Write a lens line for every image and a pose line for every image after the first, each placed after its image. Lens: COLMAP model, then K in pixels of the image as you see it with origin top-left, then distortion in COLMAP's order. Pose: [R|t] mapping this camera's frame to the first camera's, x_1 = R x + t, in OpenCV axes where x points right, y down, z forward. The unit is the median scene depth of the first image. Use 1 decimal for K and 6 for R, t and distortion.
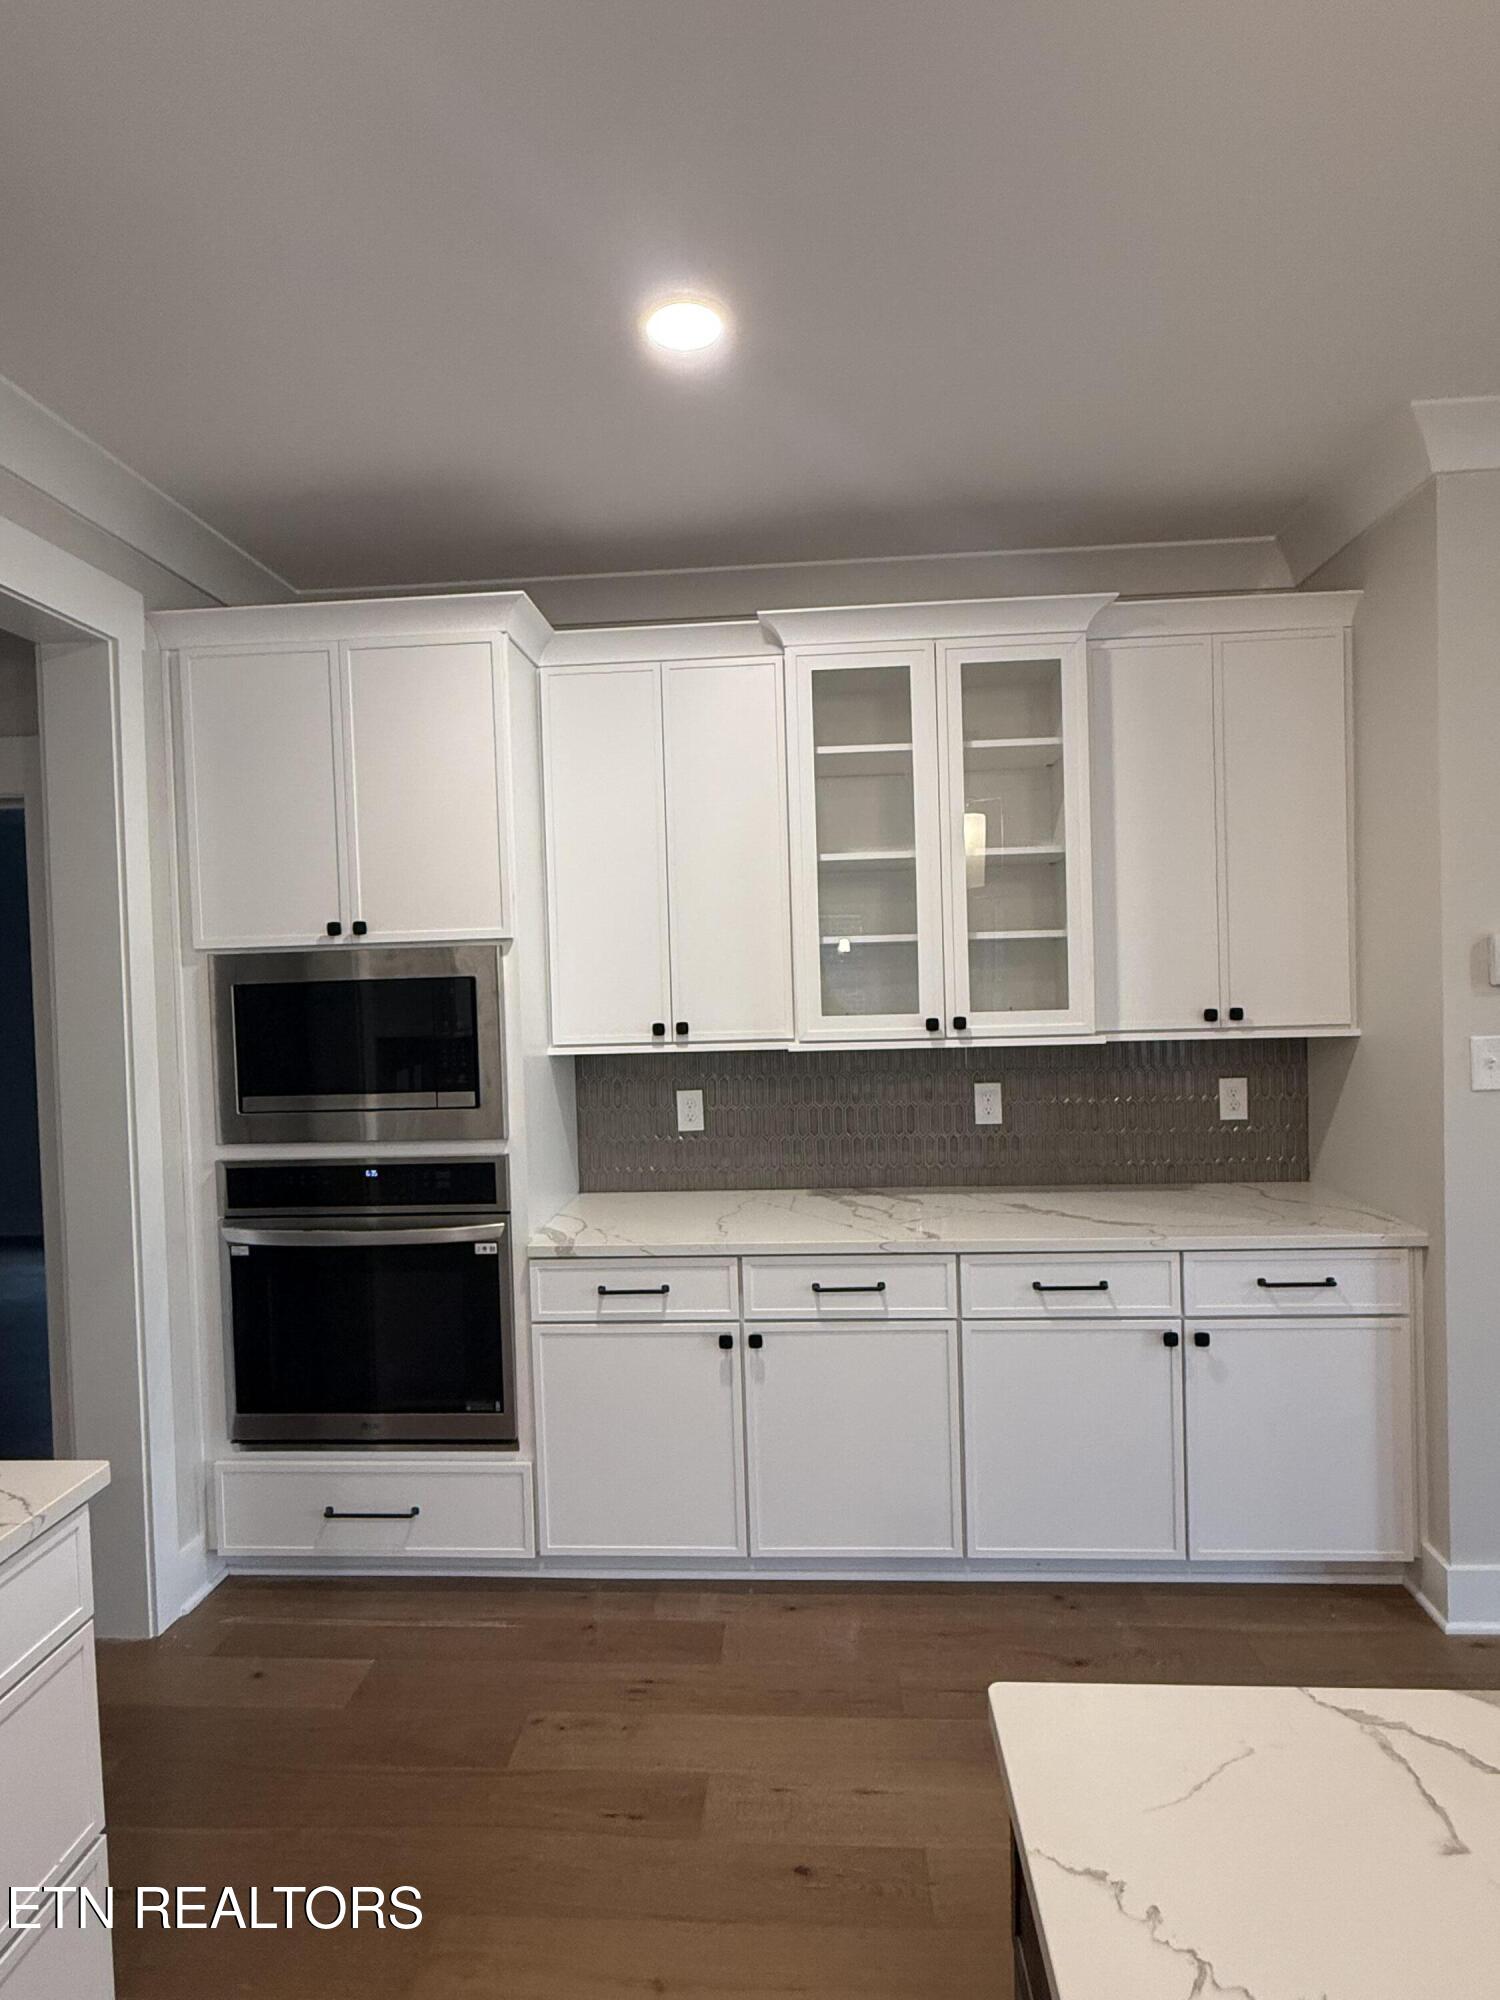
lens RADIAL K [[1073.7, 0, 742.5], [0, 1073.7, 1002.5], [0, 0, 1]] dist [-0.000920, 0.001226]
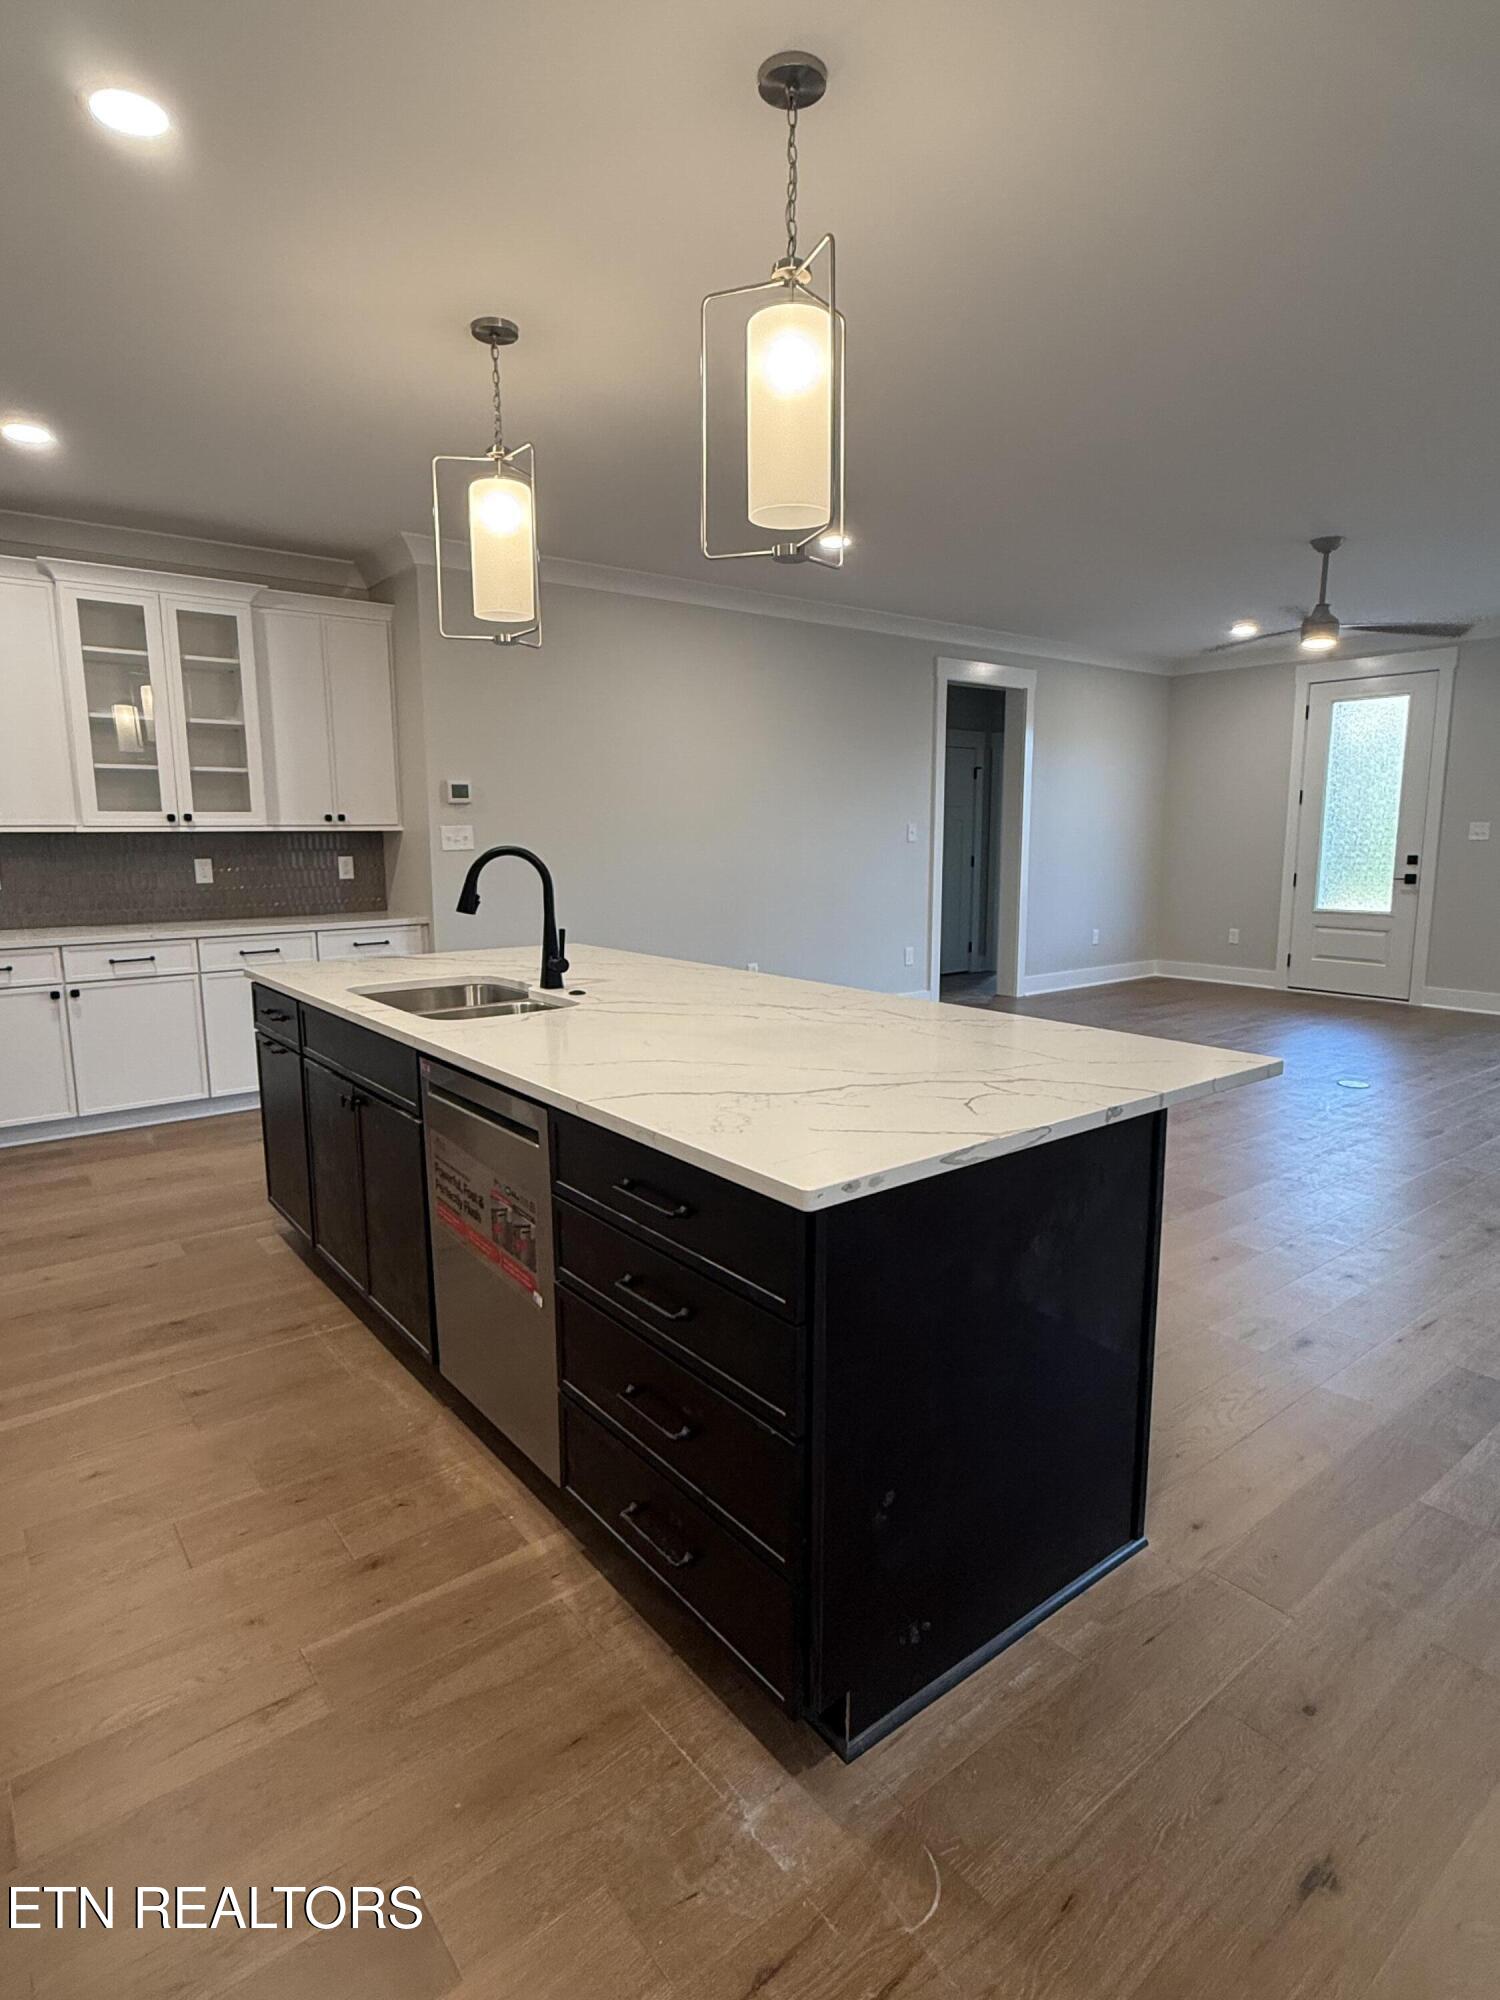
lens RADIAL K [[1073.7, 0, 750.9], [0, 1073.7, 994.4], [0, 0, 1]] dist [-0.000920, 0.001226]
pose [[0.738447, -0.076903, 0.669912, -0.324964], [-0.000628, 0.993397, 0.114729, 0.105882], [-0.674311, -0.085142, 0.733522, -0.967800]]
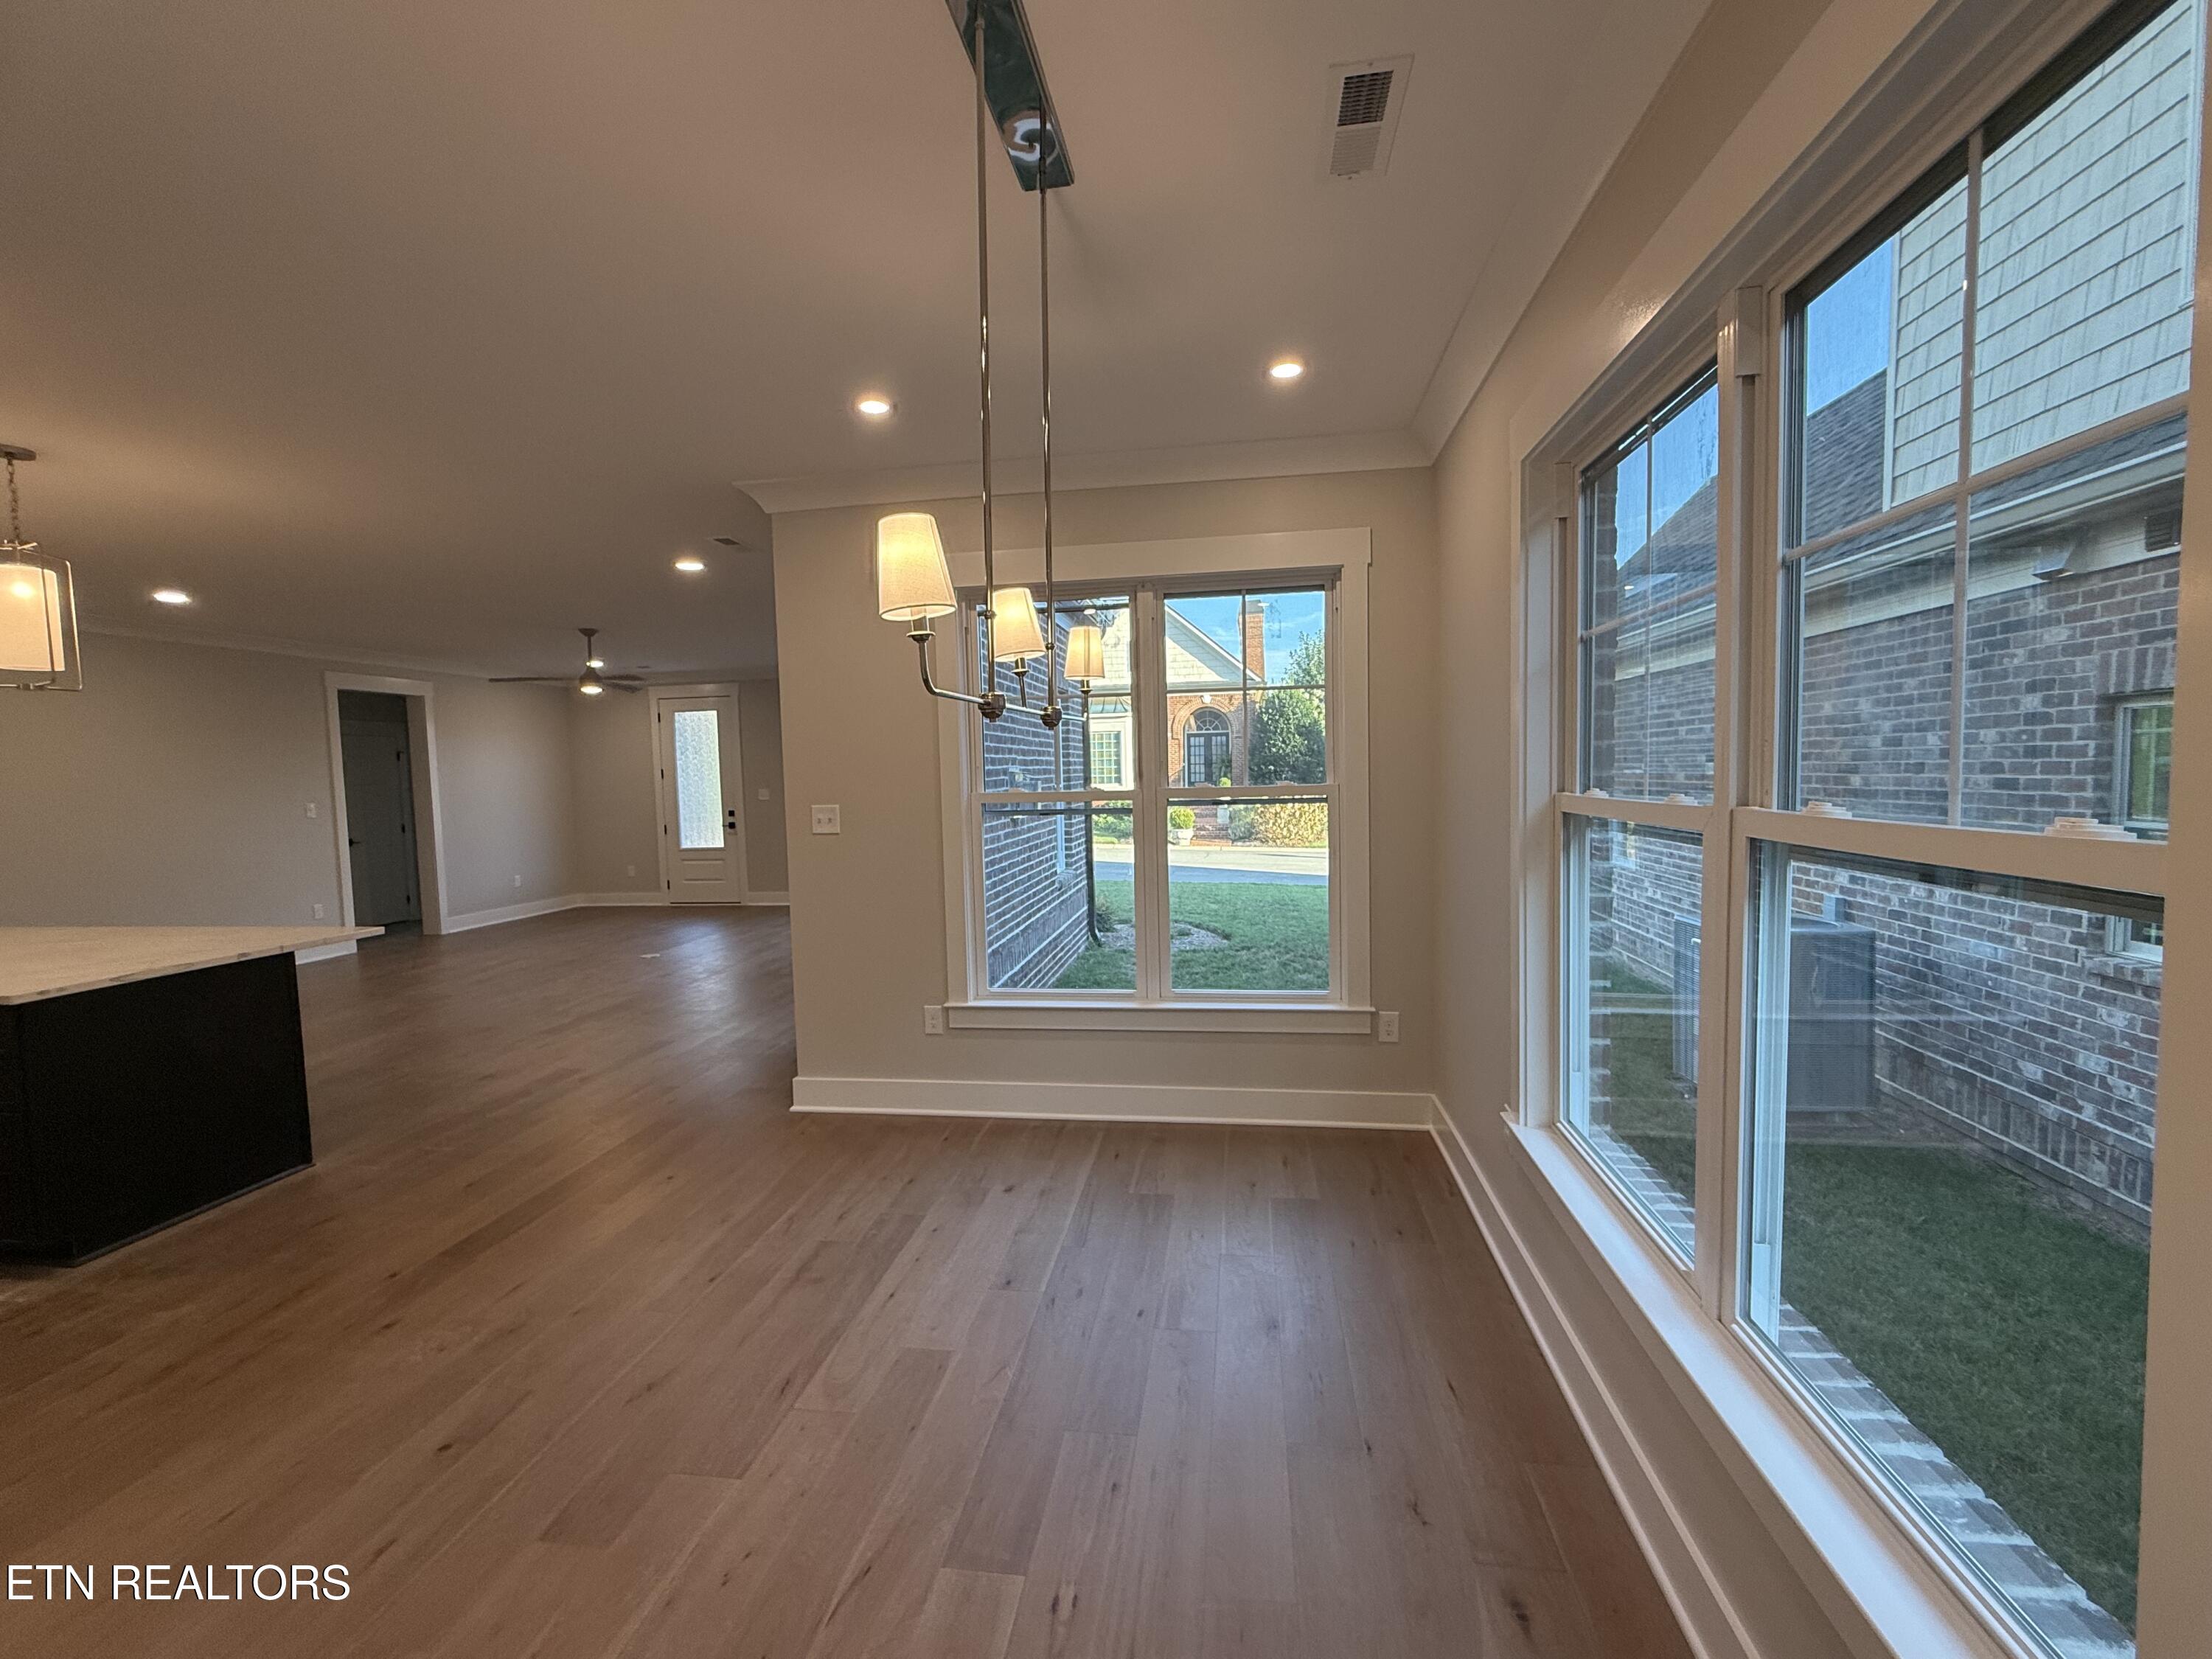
lens RADIAL K [[945.3, 0, 1111.8], [0, 945.3, 822.2], [0, 0, 1]] dist [0.002741, 0.000250]
pose [[0.074478, -0.026667, 0.996866, -0.870248], [0.051130, 0.998430, 0.022888, 0.105930], [-0.995911, 0.049265, 0.075724, -1.836138]]
